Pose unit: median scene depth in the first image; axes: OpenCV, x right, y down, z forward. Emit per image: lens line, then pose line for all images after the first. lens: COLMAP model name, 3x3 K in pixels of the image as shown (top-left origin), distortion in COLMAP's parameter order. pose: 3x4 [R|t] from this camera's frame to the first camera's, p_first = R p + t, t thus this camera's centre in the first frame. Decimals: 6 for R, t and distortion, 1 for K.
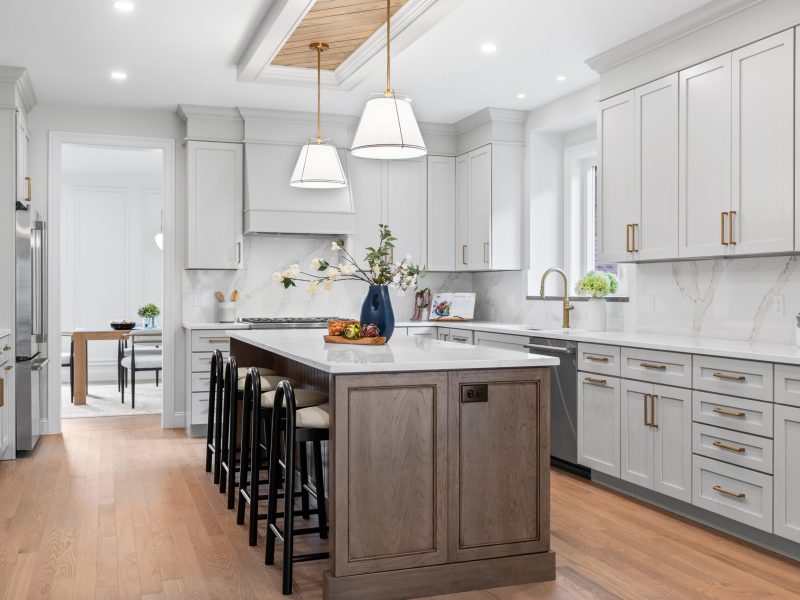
lens RADIAL K [[833.3, 0, 410.3], [0, 833.3, 295.2], [0, 0, 1]] dist [0.008722, 0.000000]
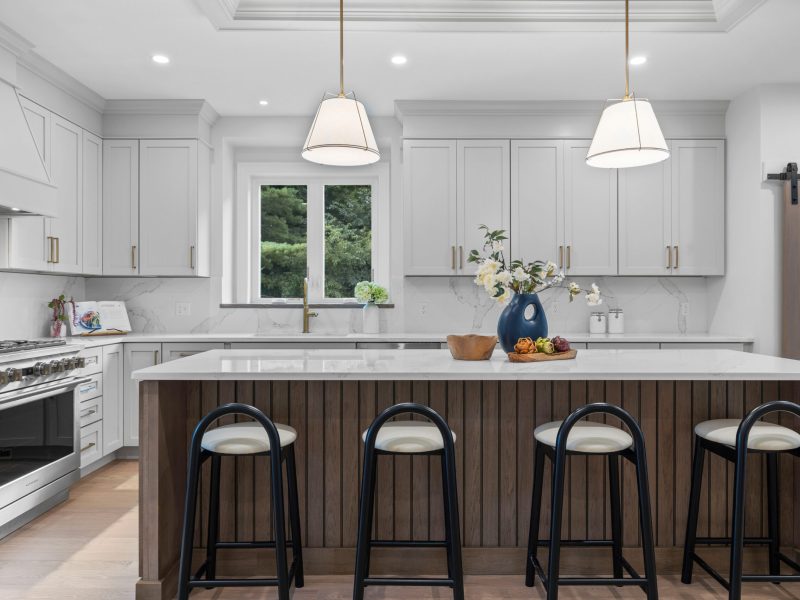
lens RADIAL K [[589.9, 0, 397.8], [0, 589.9, 302.7], [0, 0, 1]] dist [-0.009095, 0.015230]
pose [[0.330787, -0.000355, 0.943706, -0.537814], [0.005746, 0.999982, -0.001637, 0.001602], [-0.943688, 0.005964, 0.330783, 0.697560]]
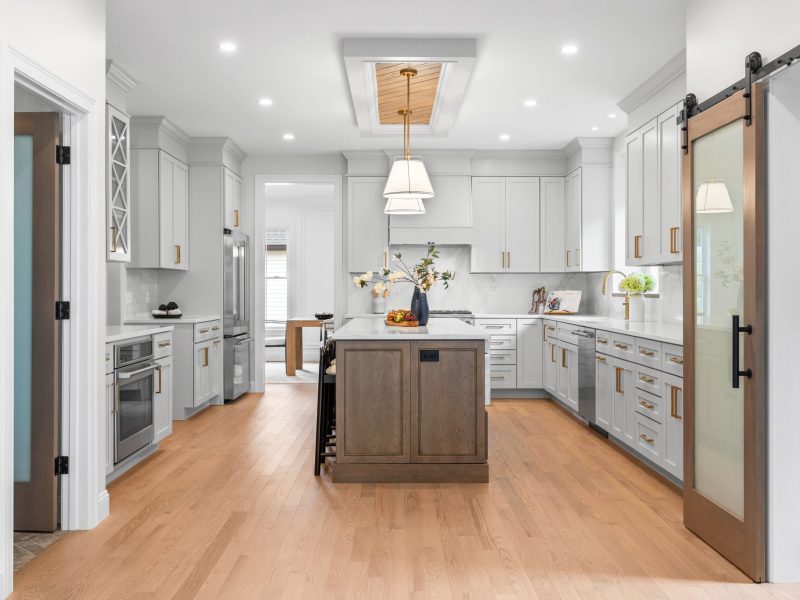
lens RADIAL K [[833.3, 0, 398.3], [0, 833.3, 292.4], [0, 0, 1]] dist [0.008722, 0.000000]
pose [[0.941197, -0.000623, -0.337857, 0.308056], [0.000437, 1.000000, -0.000628, 0.000557], [0.337857, 0.000443, 0.941197, -0.268998]]
